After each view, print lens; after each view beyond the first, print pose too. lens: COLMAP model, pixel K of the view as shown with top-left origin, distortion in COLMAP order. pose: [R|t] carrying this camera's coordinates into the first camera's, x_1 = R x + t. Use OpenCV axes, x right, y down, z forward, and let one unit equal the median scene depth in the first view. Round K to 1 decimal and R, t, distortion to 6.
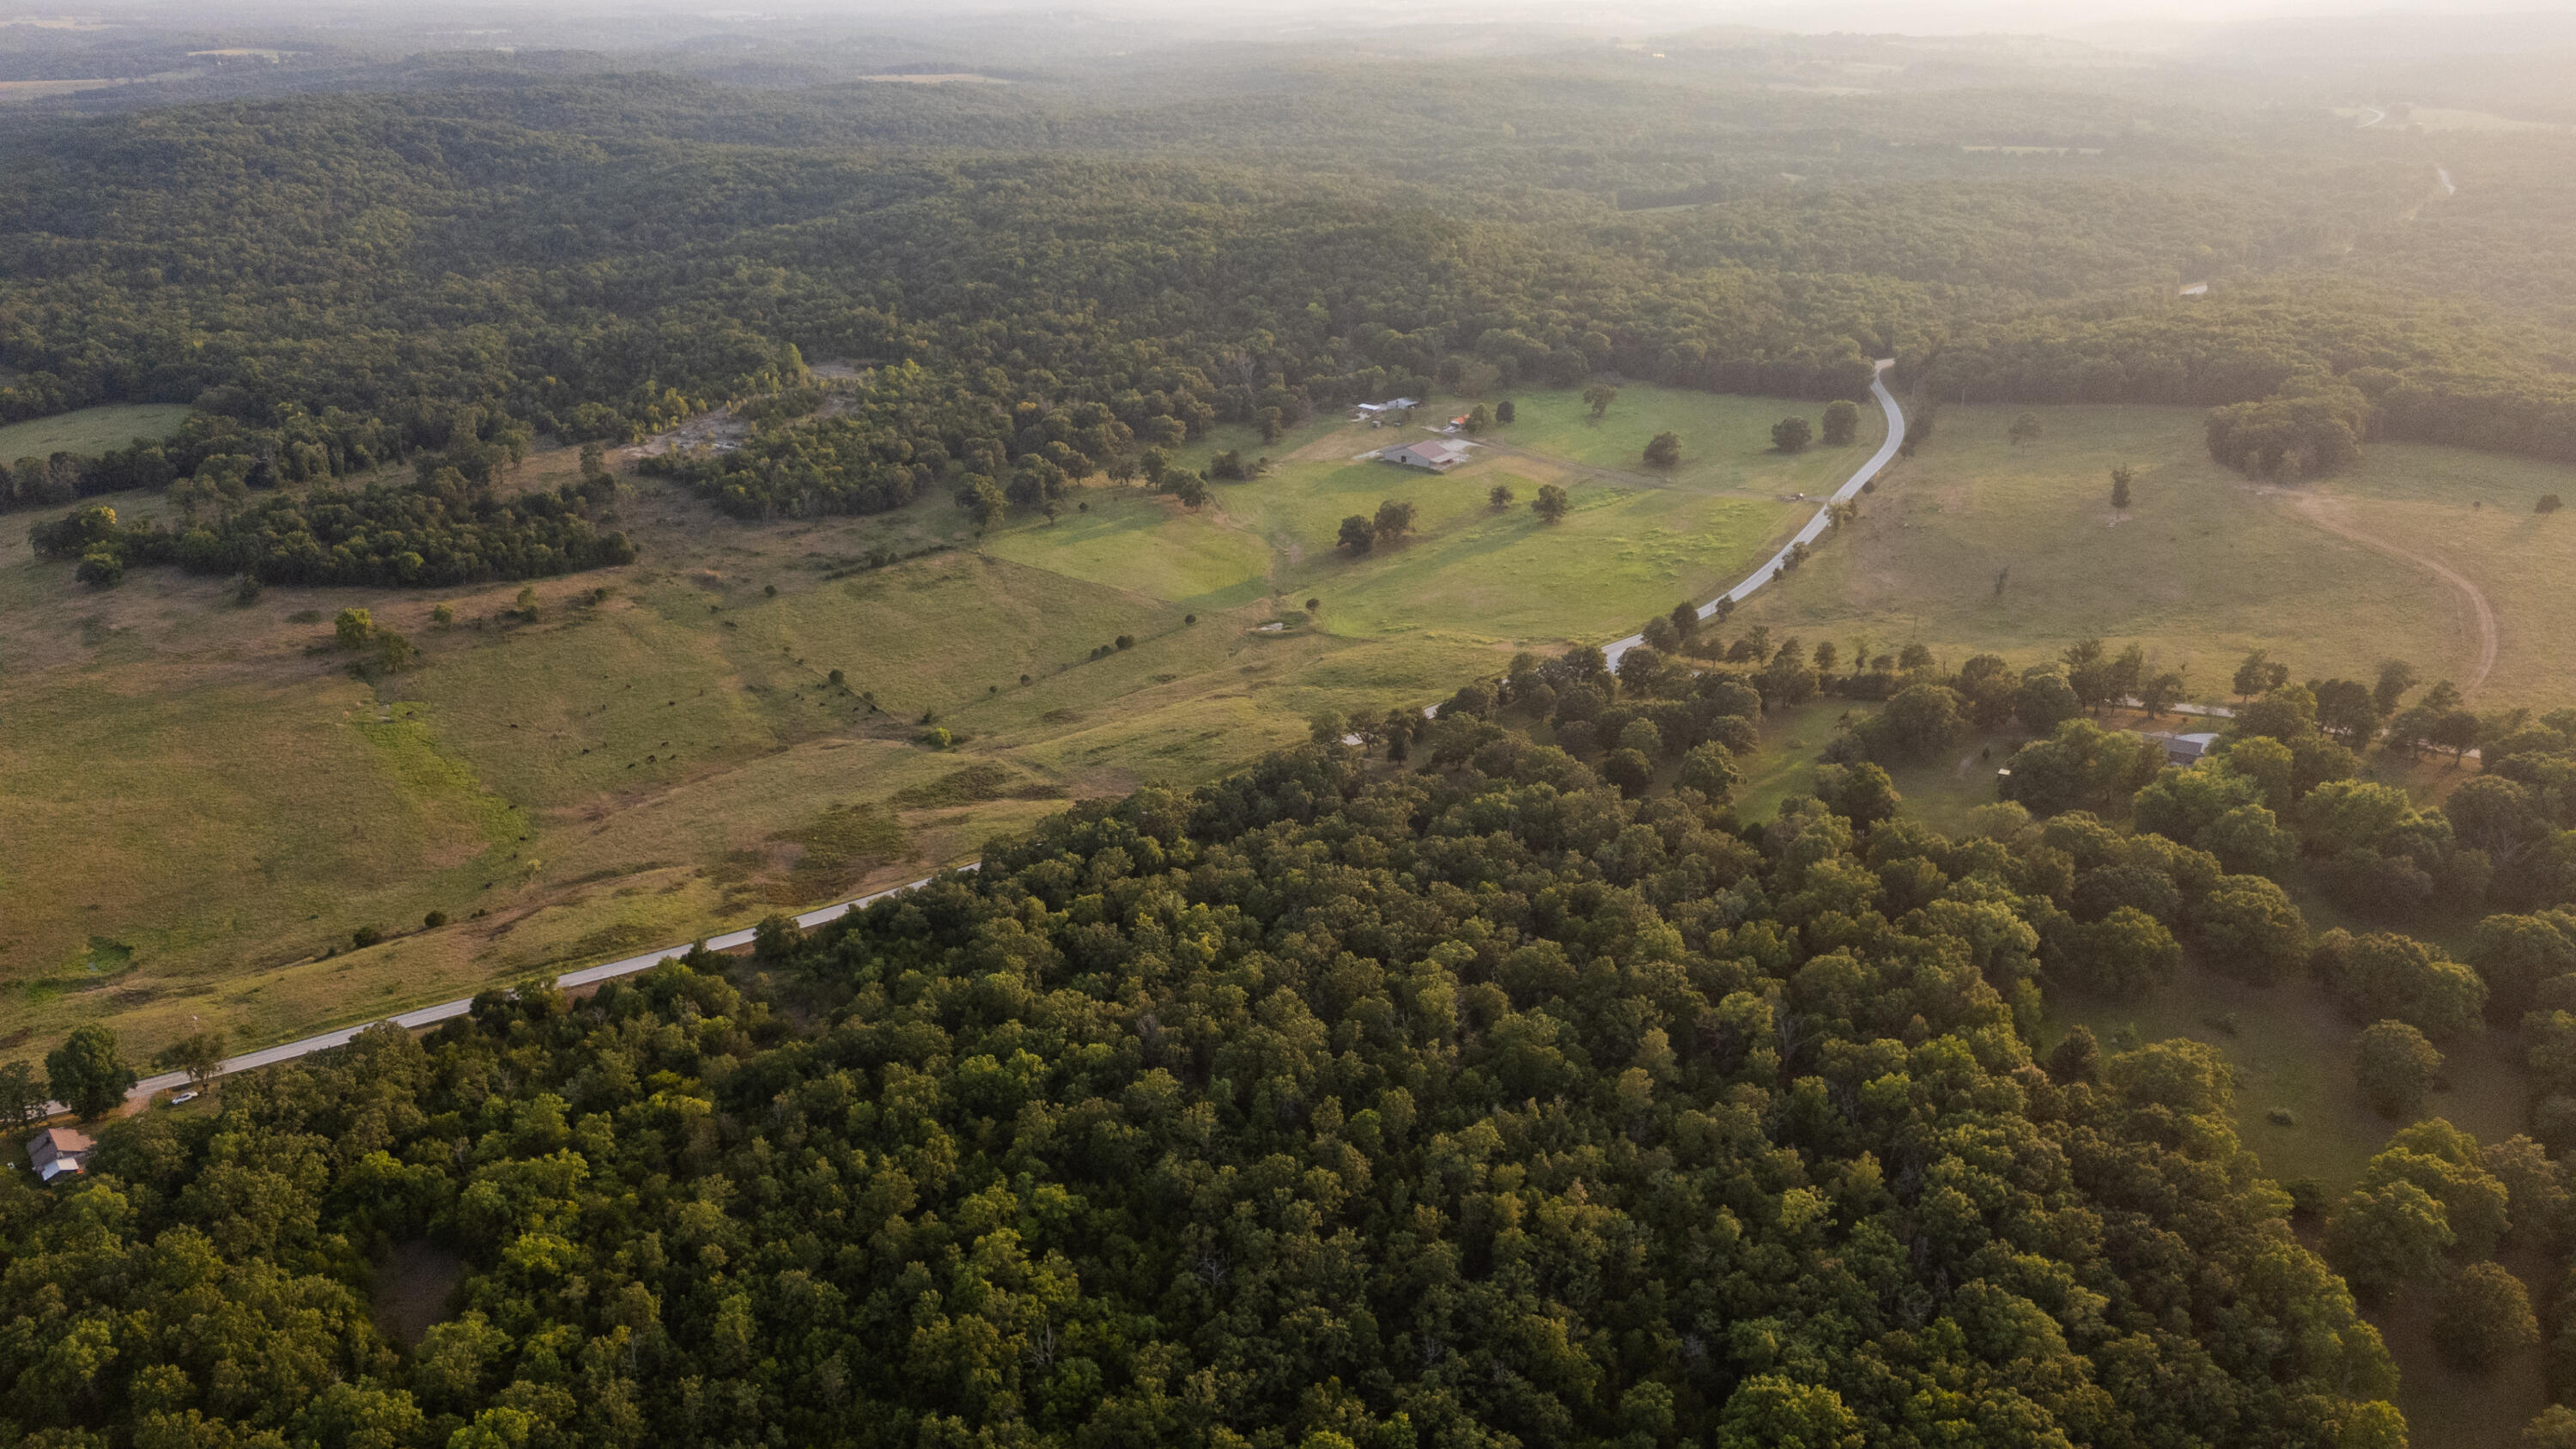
lens RADIAL K [[1898.9, 0, 1275.0], [0, 1898.9, 727.5], [0, 0, 1]] dist [0.059029, -0.053487]
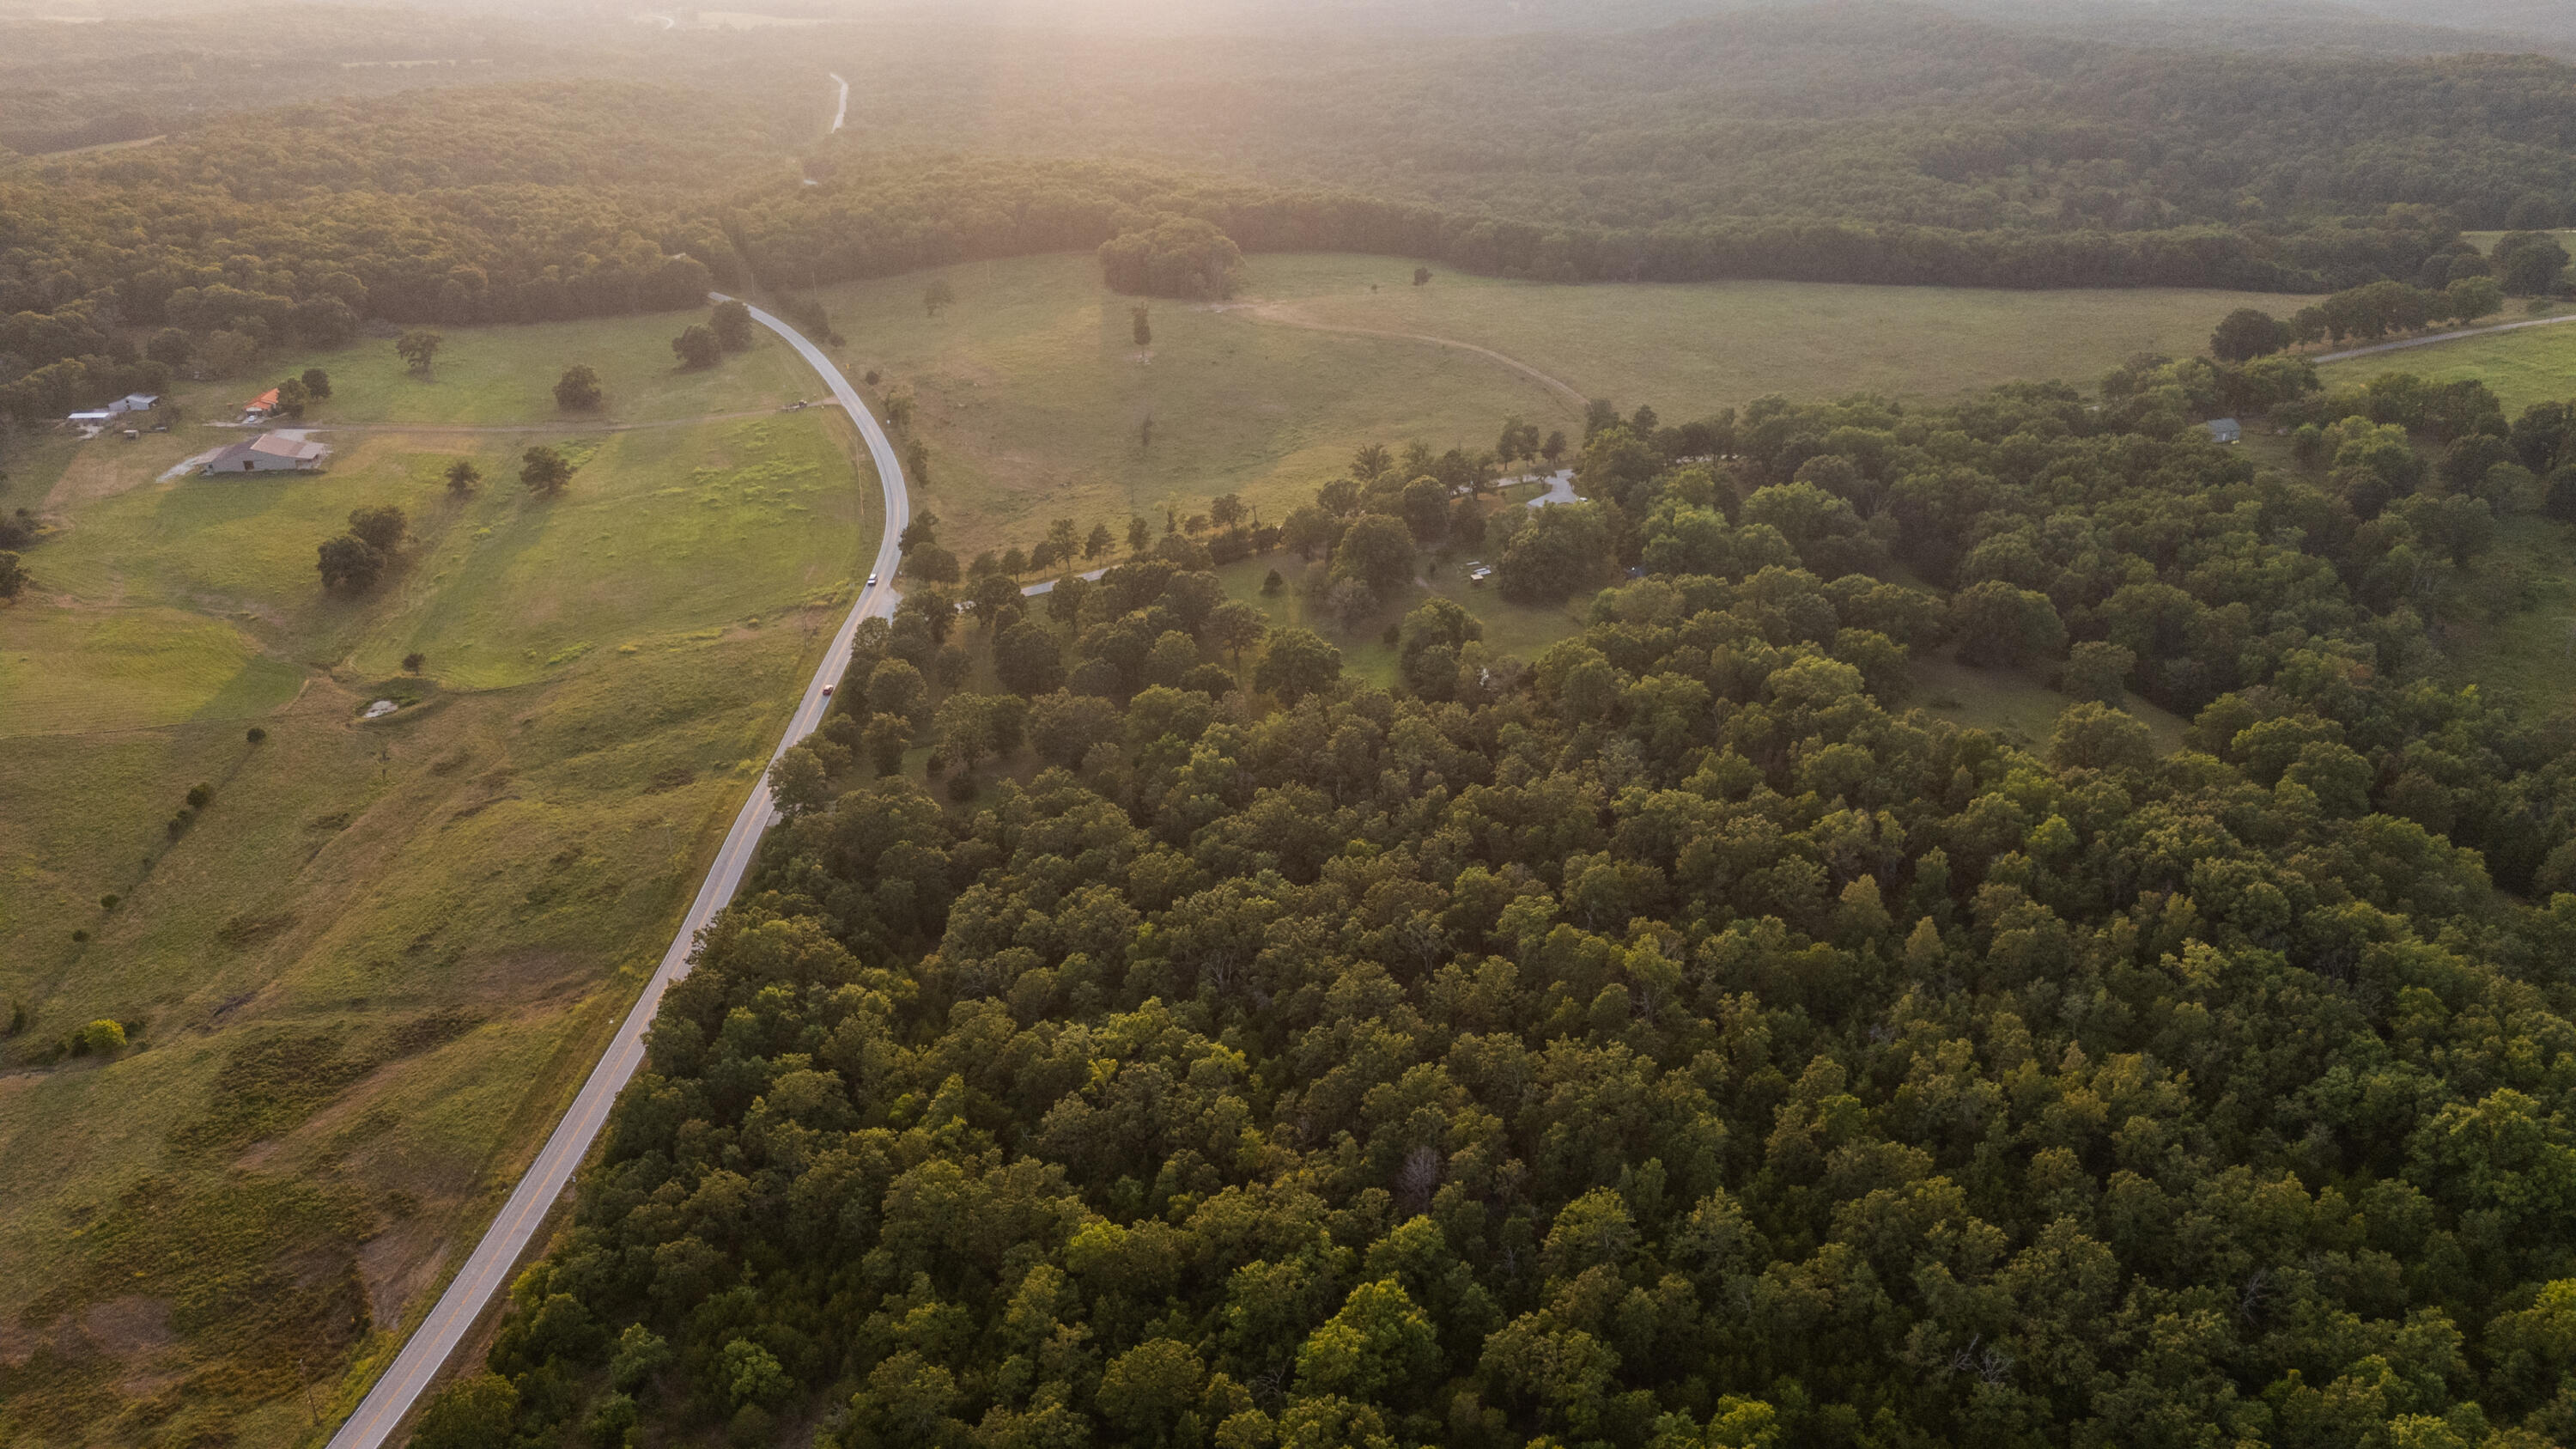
lens RADIAL K [[1898.9, 0, 1295.4], [0, 1898.9, 725.7], [0, 0, 1]] dist [0.059029, -0.053487]
pose [[0.642905, -0.308077, 0.701257, -0.257883], [0.289375, 0.945385, 0.150032, -0.052323], [-0.709179, 0.106470, 0.696943, 0.274474]]
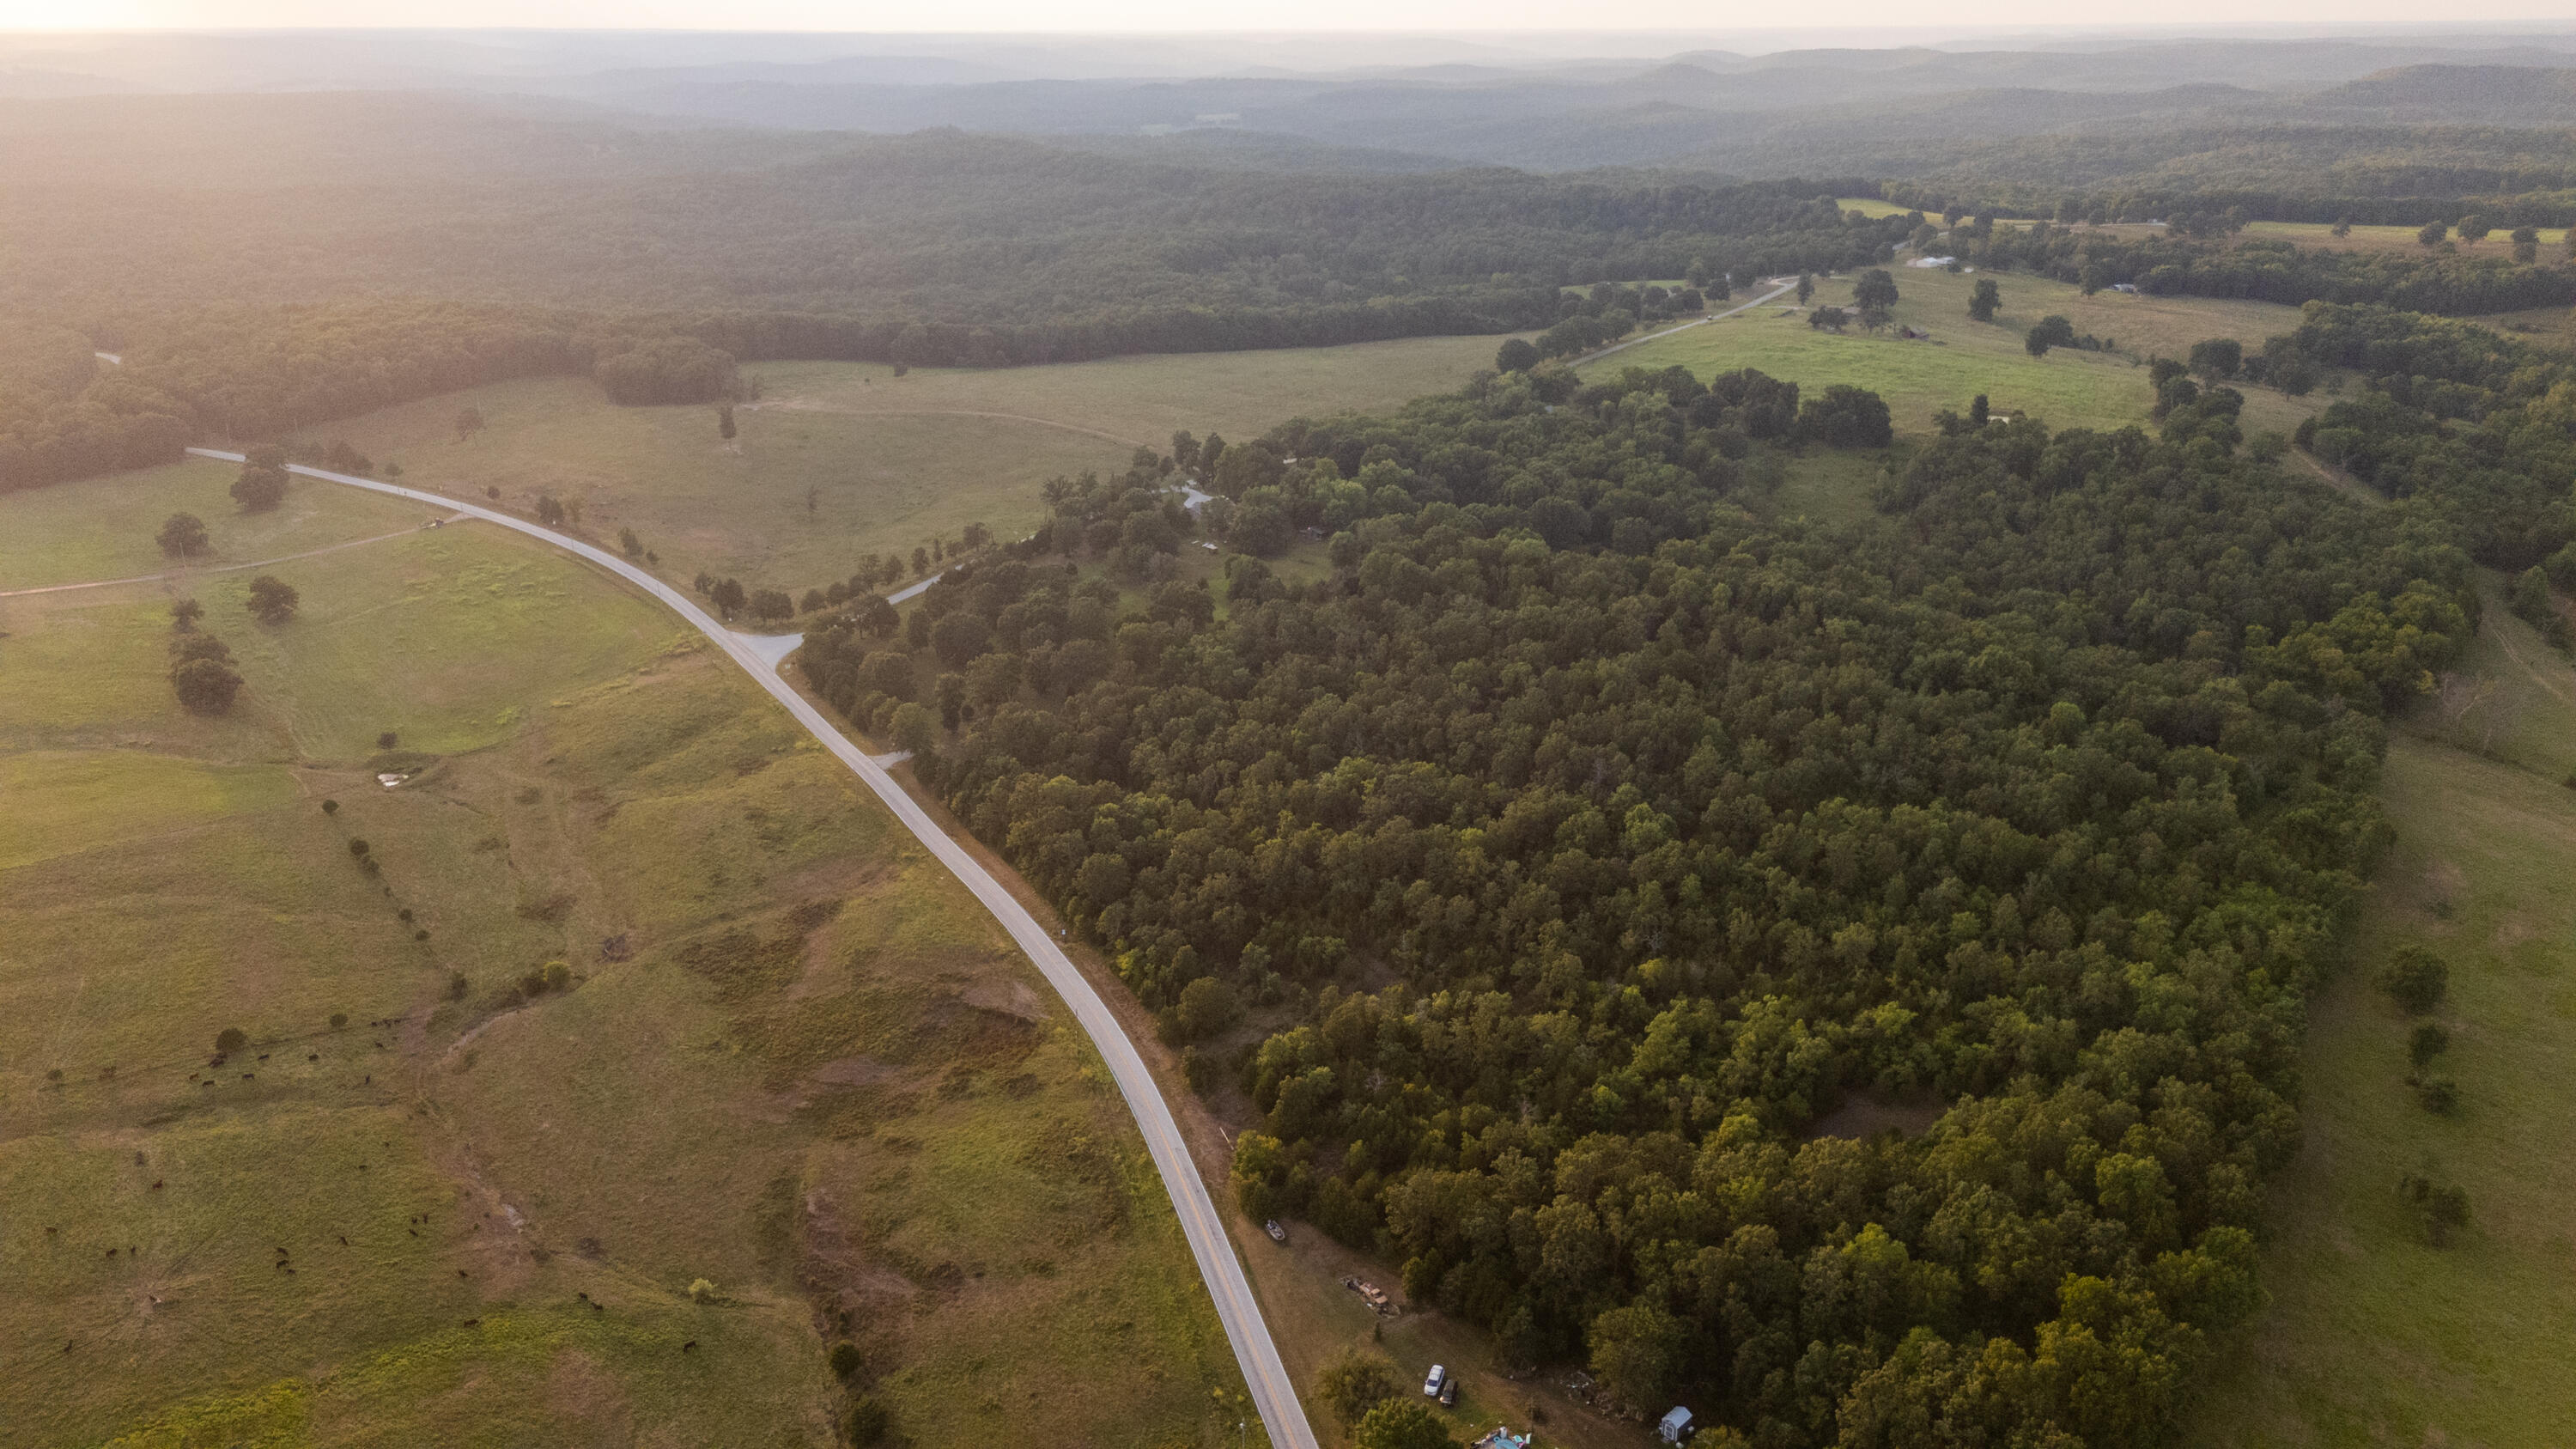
lens RADIAL K [[1898.9, 0, 1283.7], [0, 1898.9, 720.1], [0, 0, 1]] dist [0.059029, -0.053487]
pose [[0.174876, -0.335859, 0.925536, -0.593545], [0.369474, 0.893711, 0.254499, -0.126114], [-0.912638, 0.297456, 0.280379, 0.408116]]
